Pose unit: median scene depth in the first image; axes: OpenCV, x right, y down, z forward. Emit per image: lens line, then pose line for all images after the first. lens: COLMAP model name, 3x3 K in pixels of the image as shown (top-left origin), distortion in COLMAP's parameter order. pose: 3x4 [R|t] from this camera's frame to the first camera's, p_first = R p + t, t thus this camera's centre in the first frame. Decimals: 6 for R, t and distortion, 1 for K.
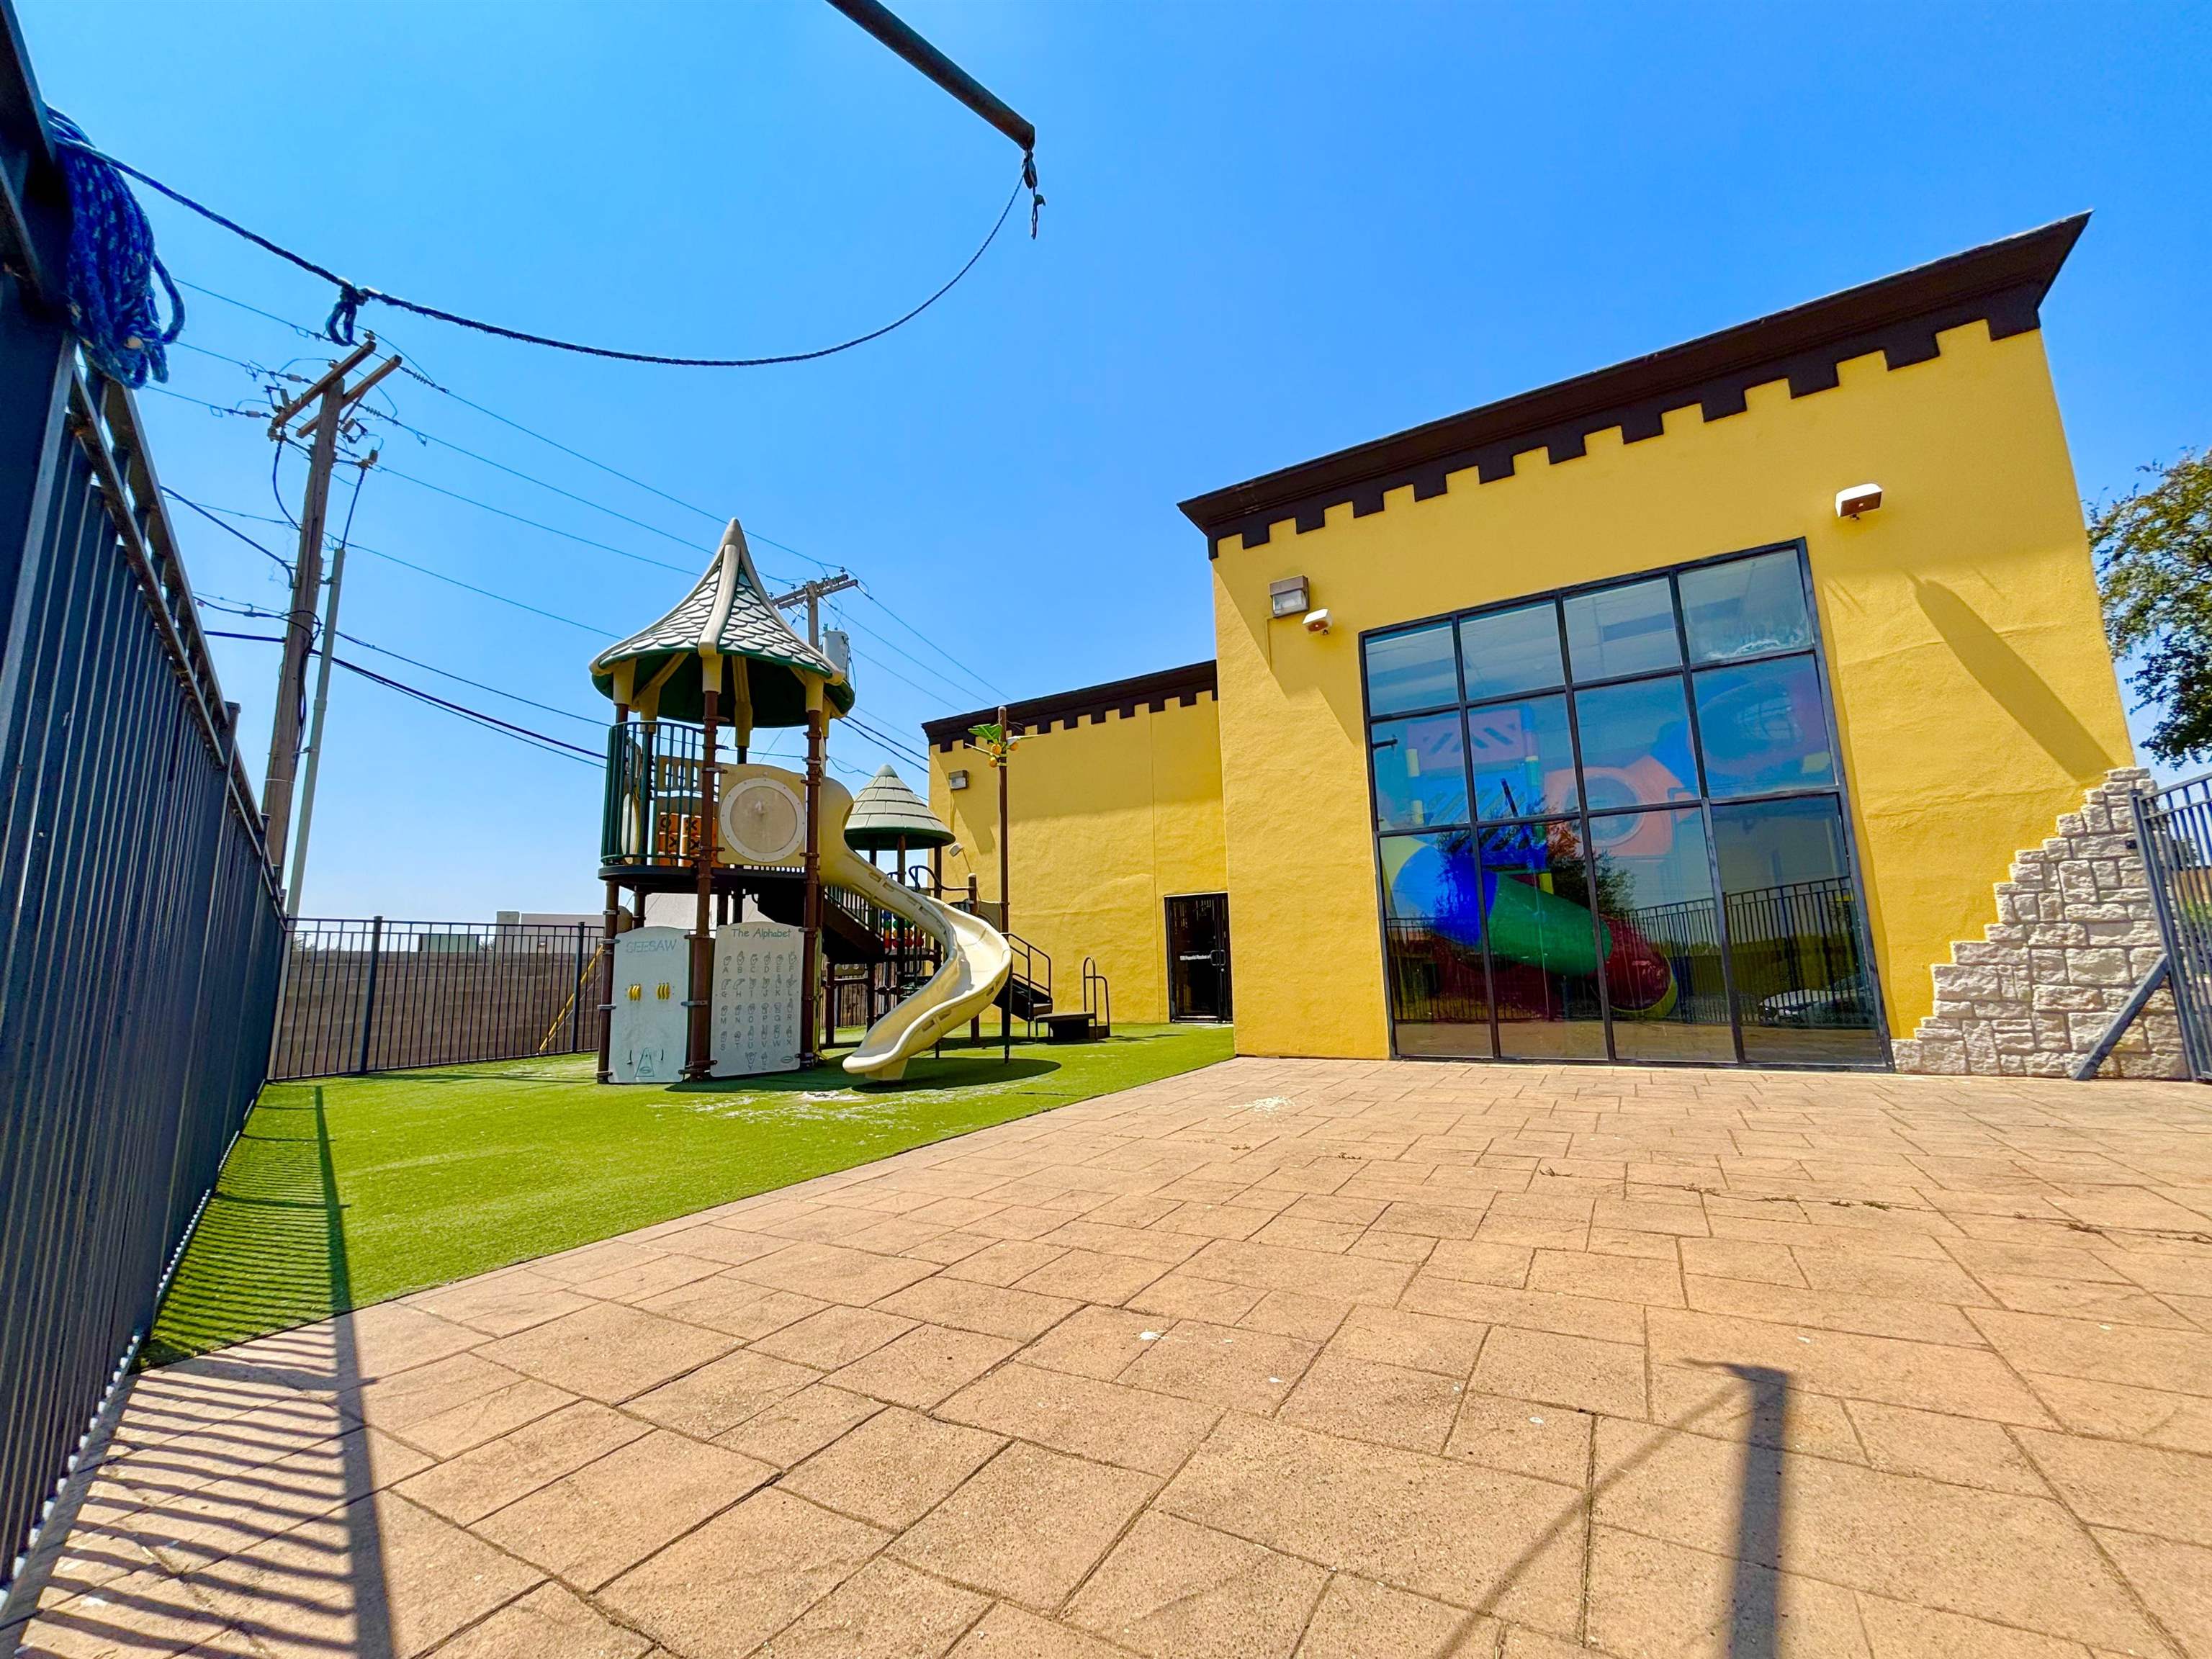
lens RADIAL K [[886.0, 0, 1107.6], [0, 886.0, 822.0], [0, 0, 1]] dist [-0.007462, 0.000791]
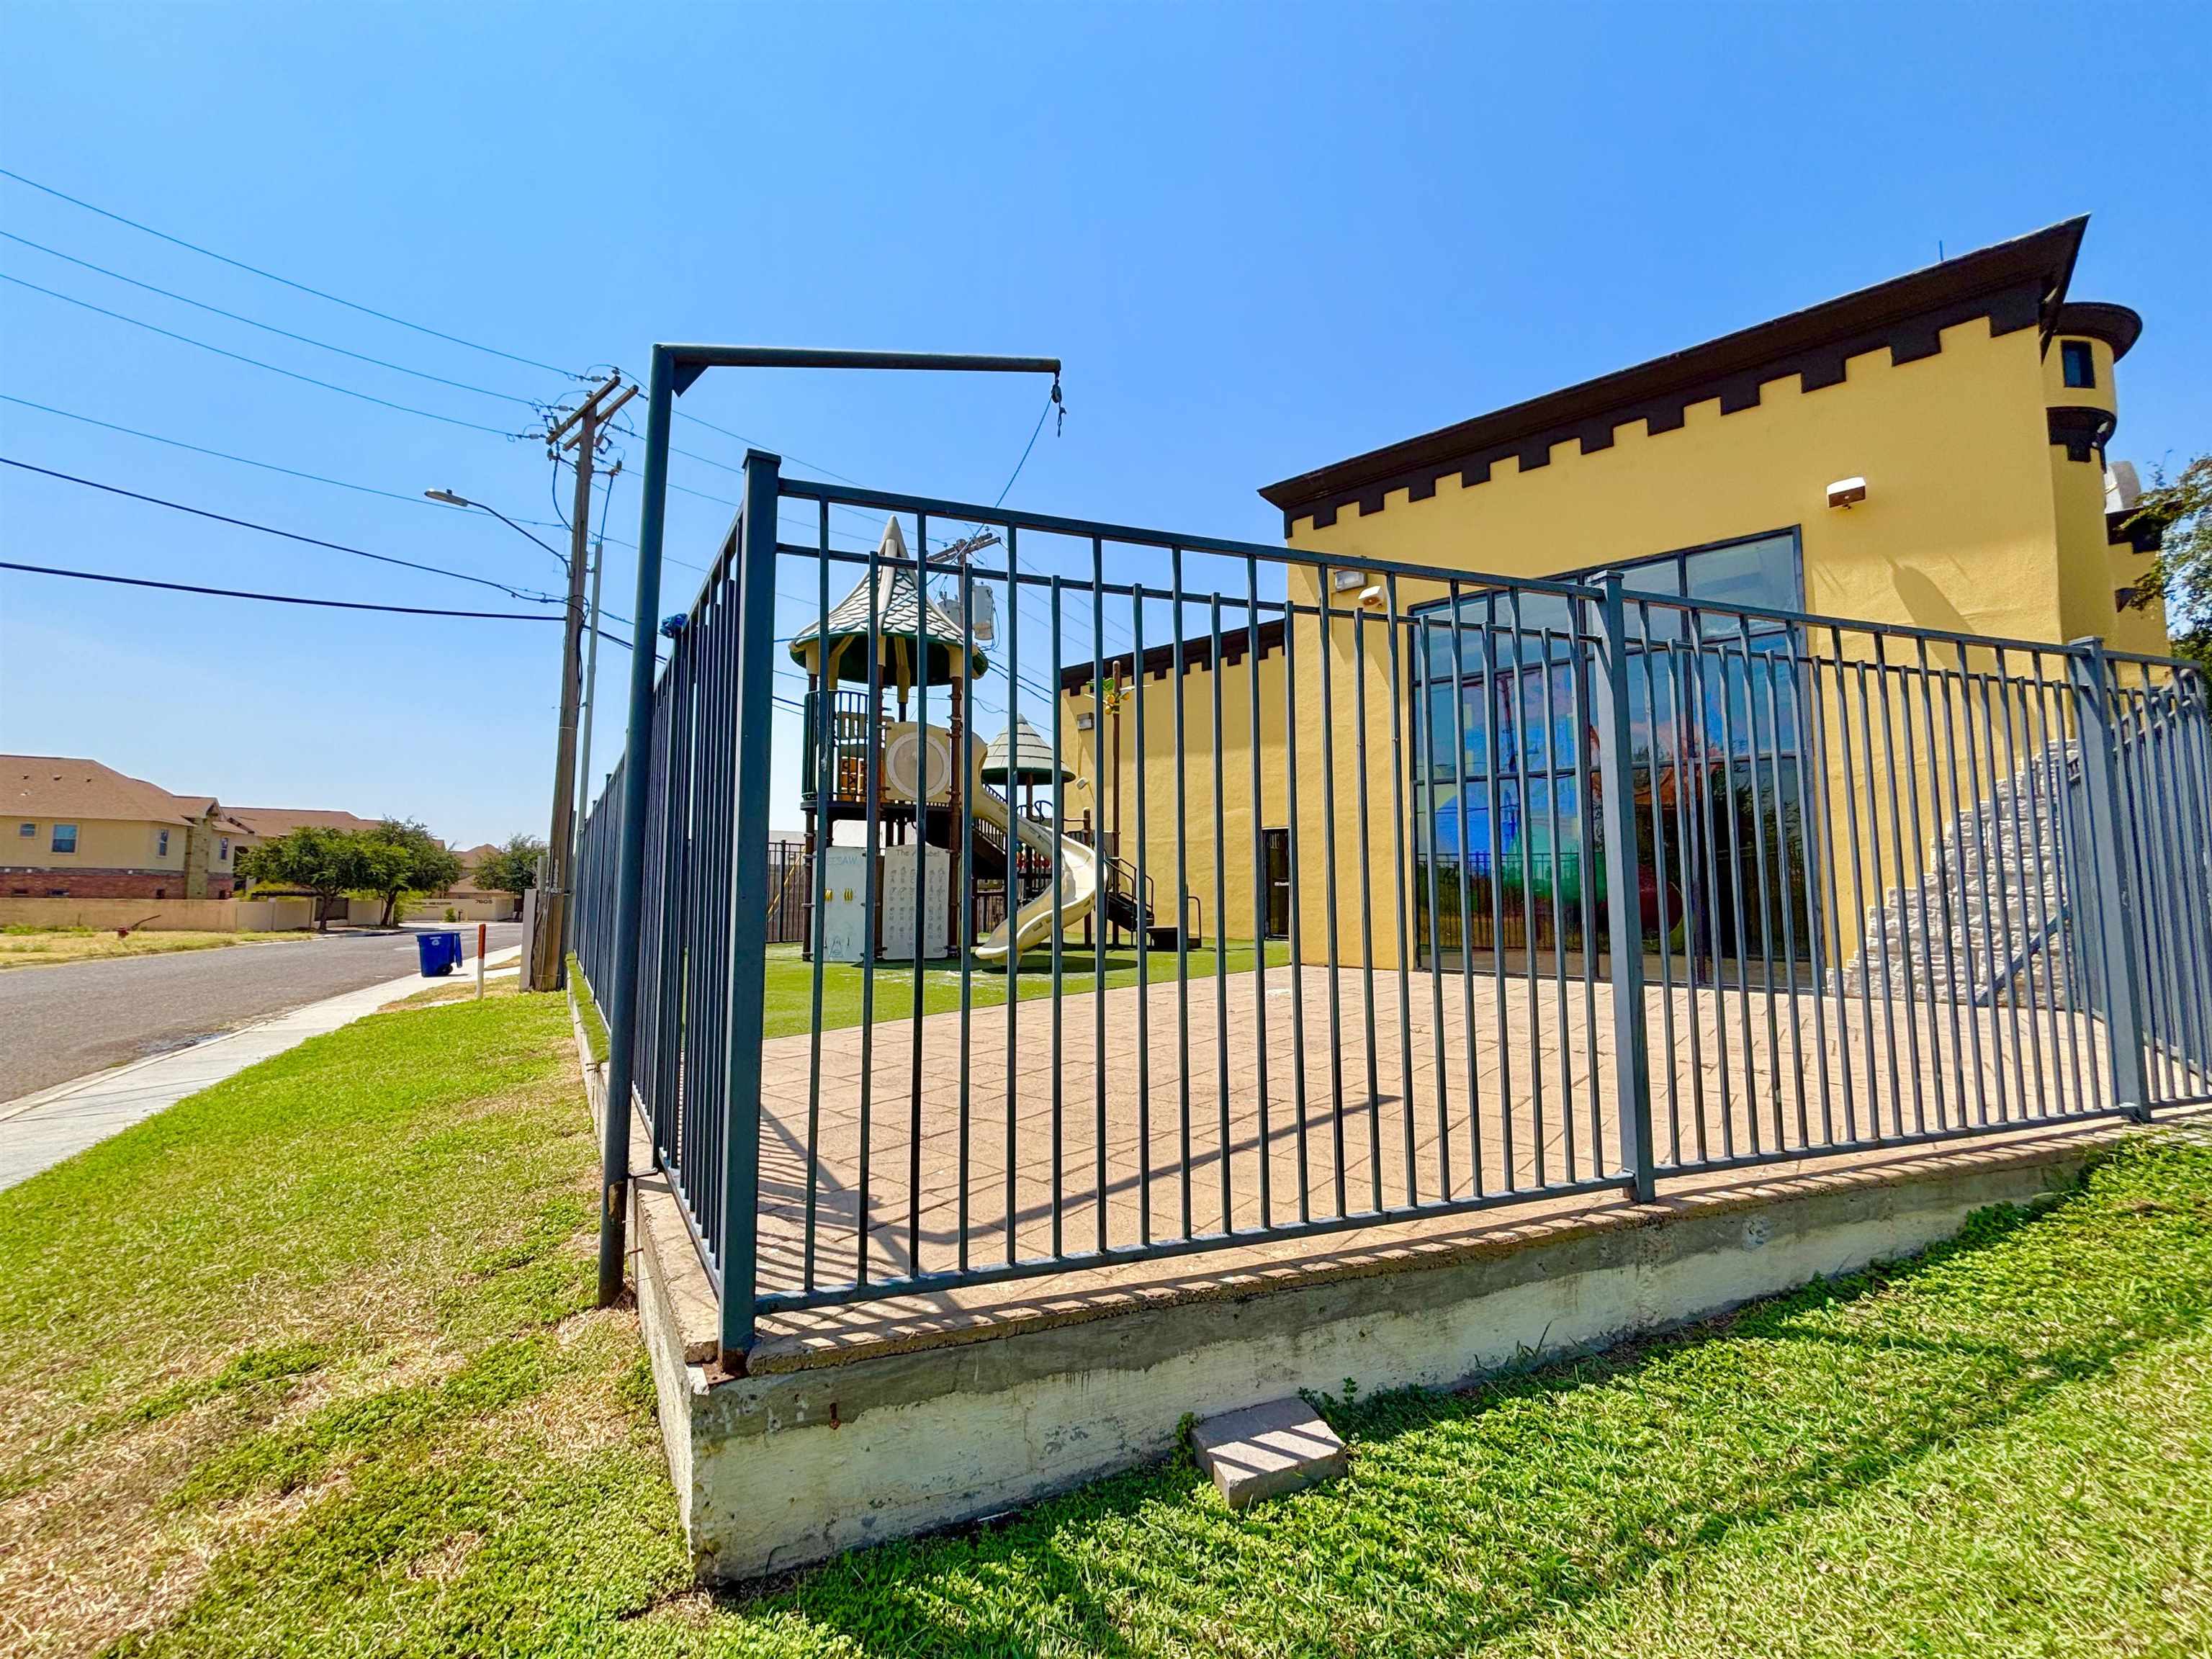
lens RADIAL K [[886.0, 0, 1107.1], [0, 886.0, 818.7], [0, 0, 1]] dist [-0.007462, 0.000791]
pose [[0.985252, 0.018346, -0.170122, 0.087686], [-0.004295, 0.996574, 0.082596, -0.028757], [0.171054, -0.080647, 0.981955, -0.191066]]
